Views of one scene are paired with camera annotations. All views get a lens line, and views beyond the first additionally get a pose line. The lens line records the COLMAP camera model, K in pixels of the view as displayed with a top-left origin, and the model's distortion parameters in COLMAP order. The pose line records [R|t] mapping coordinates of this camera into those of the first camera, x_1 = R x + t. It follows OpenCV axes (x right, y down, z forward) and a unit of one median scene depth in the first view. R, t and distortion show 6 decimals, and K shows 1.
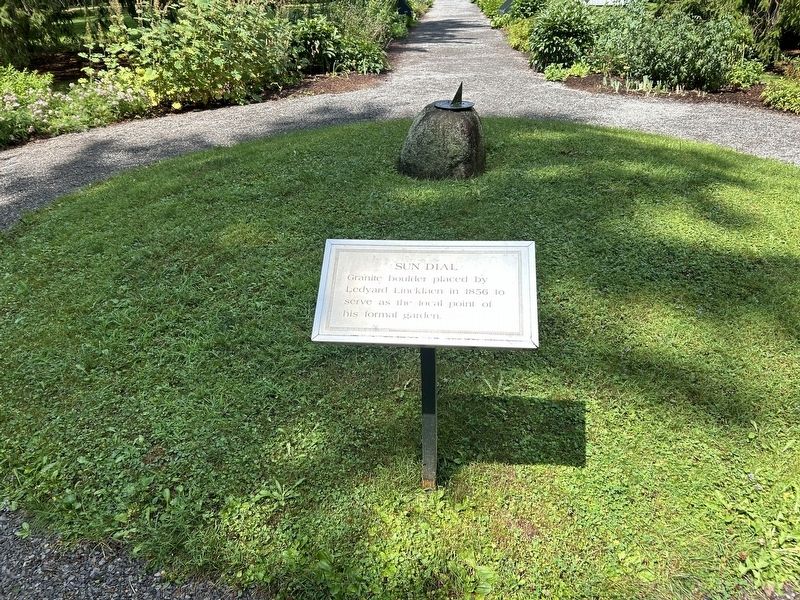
lens RADIAL K [[587.0, 0, 407.9], [0, 587.0, 285.7], [0, 0, 1]] dist [0.054920, -0.062508]
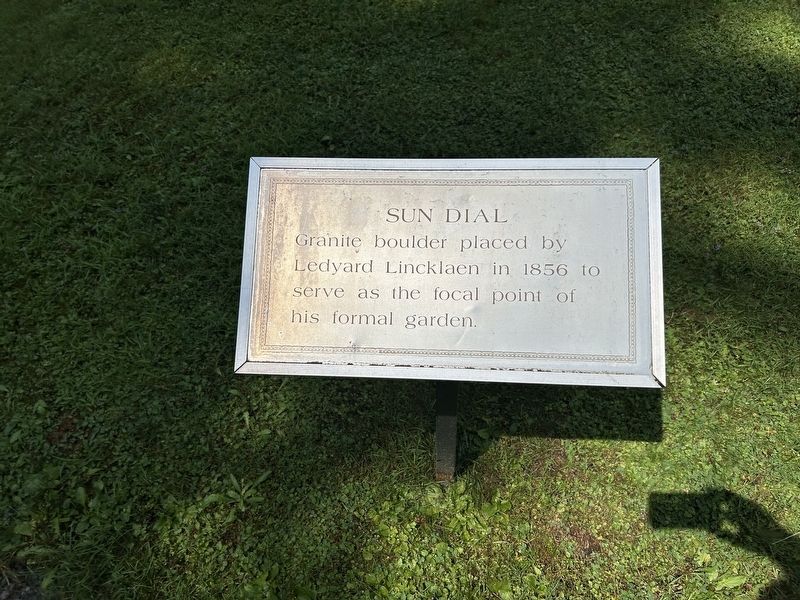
lens RADIAL K [[587.0, 0, 407.9], [0, 587.0, 285.7], [0, 0, 1]] dist [0.054920, -0.062508]
pose [[0.999502, -0.031025, 0.005811, -0.005648], [0.027268, 0.941419, 0.336134, -0.117659], [-0.015900, -0.335808, 0.941796, 0.388580]]
